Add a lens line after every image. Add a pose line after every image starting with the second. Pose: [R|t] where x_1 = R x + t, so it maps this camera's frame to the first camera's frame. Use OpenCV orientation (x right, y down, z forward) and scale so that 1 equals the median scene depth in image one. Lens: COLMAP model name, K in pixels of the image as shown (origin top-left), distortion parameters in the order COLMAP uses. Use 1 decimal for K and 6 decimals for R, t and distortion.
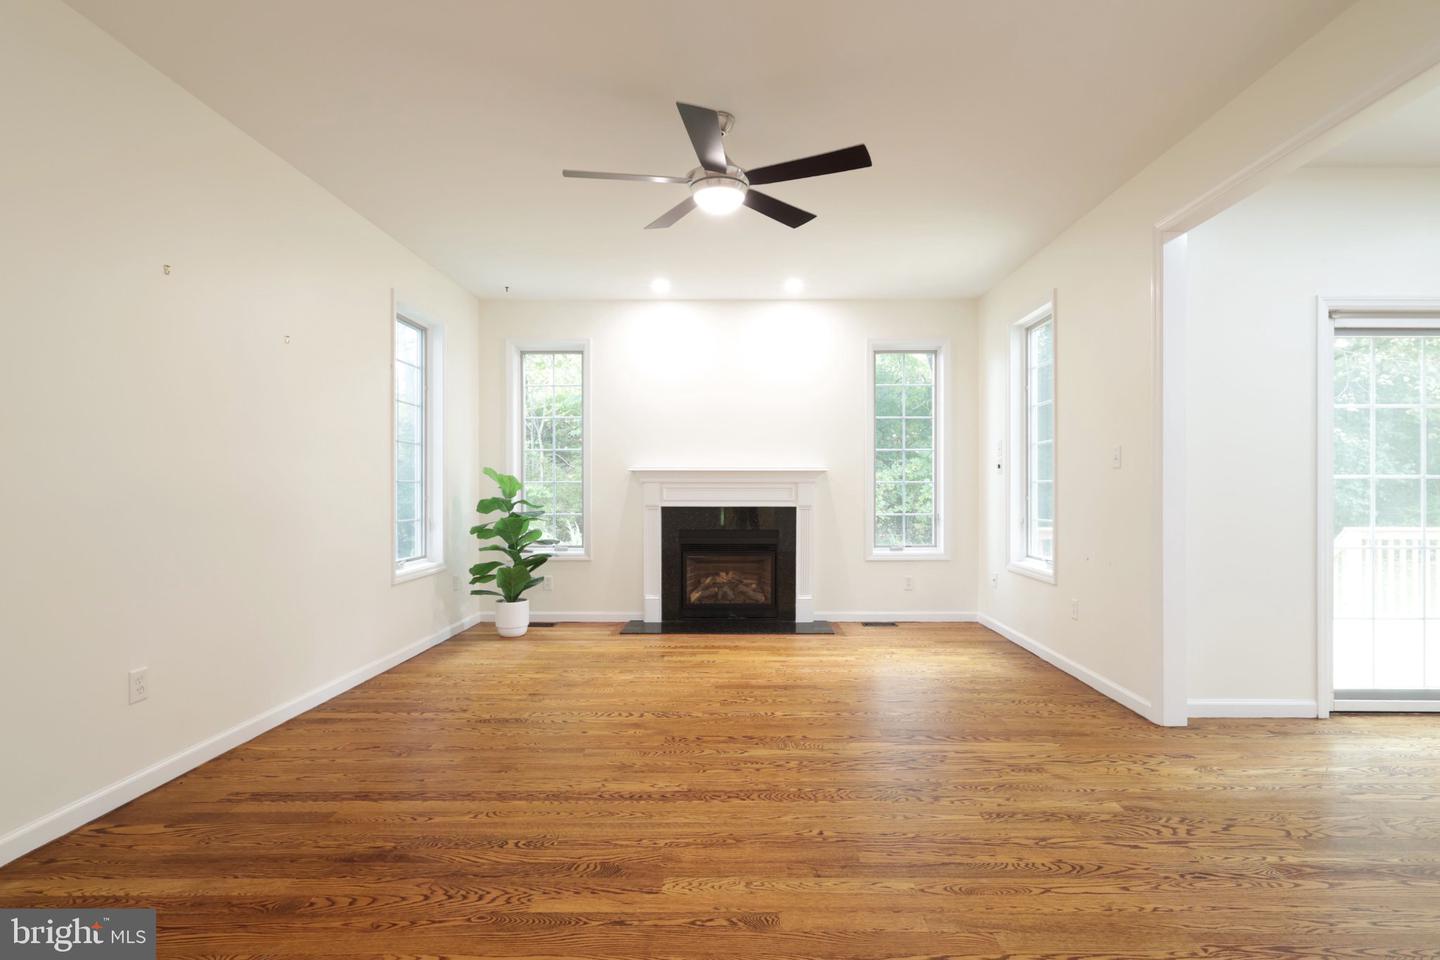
lens RADIAL K [[688.7, 0, 720.0], [0, 688.7, 480.0], [0, 0, 1]] dist [0.004034, 0.000238]
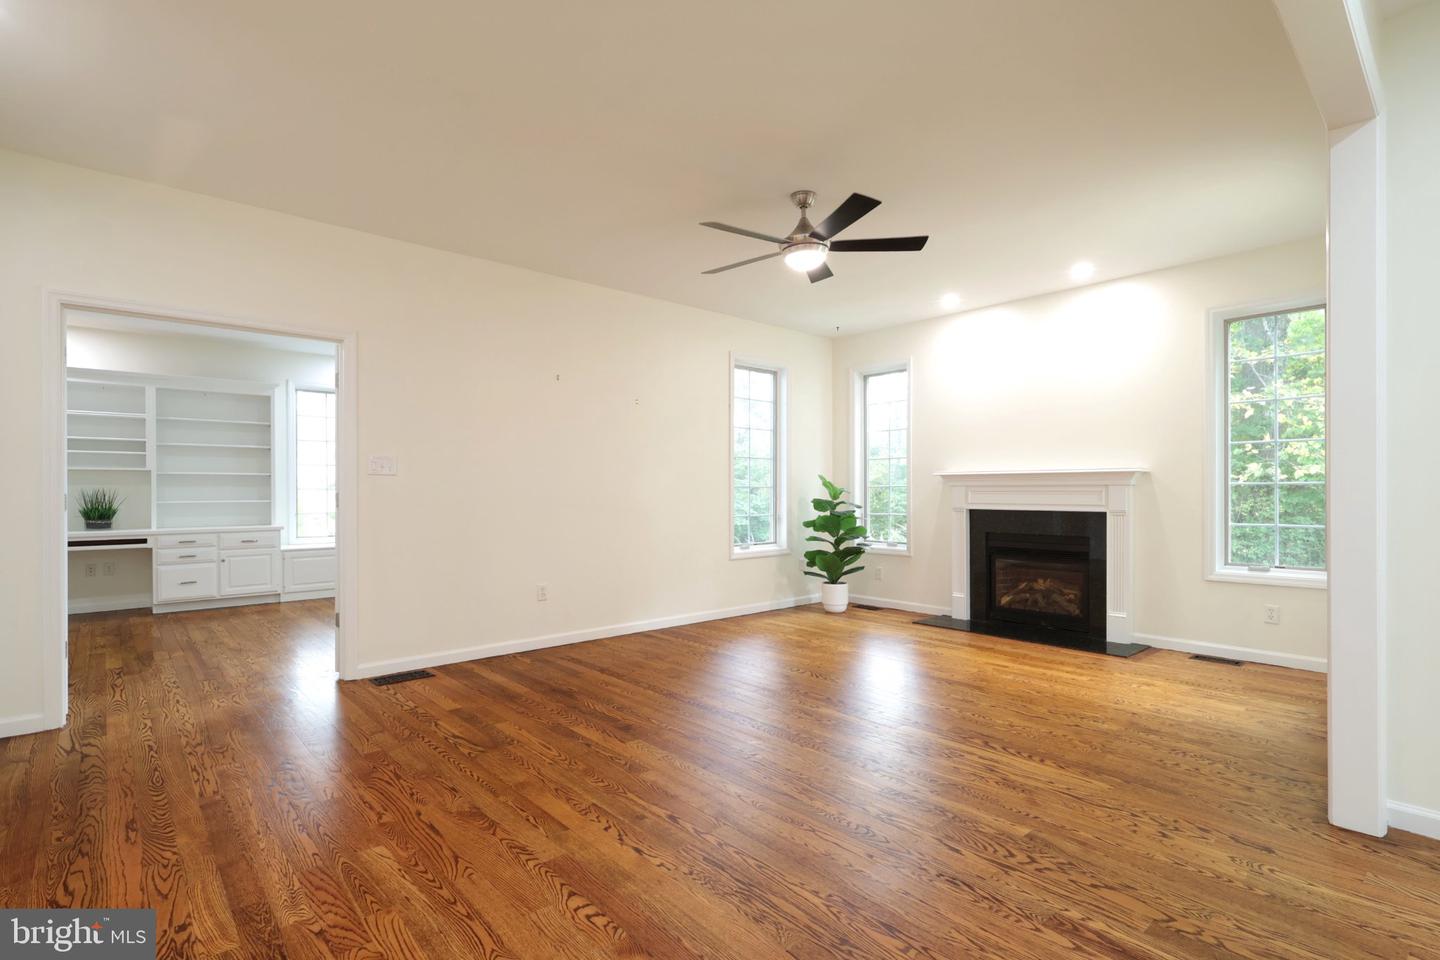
lens RADIAL K [[672.4, 0, 716.3], [0, 672.4, 483.0], [0, 0, 1]] dist [0.004030, 0.000622]
pose [[0.677195, -0.009105, -0.735747, 0.440519], [0.009553, 0.999948, -0.003582, -0.001313], [0.735742, -0.004602, 0.677247, 0.033012]]
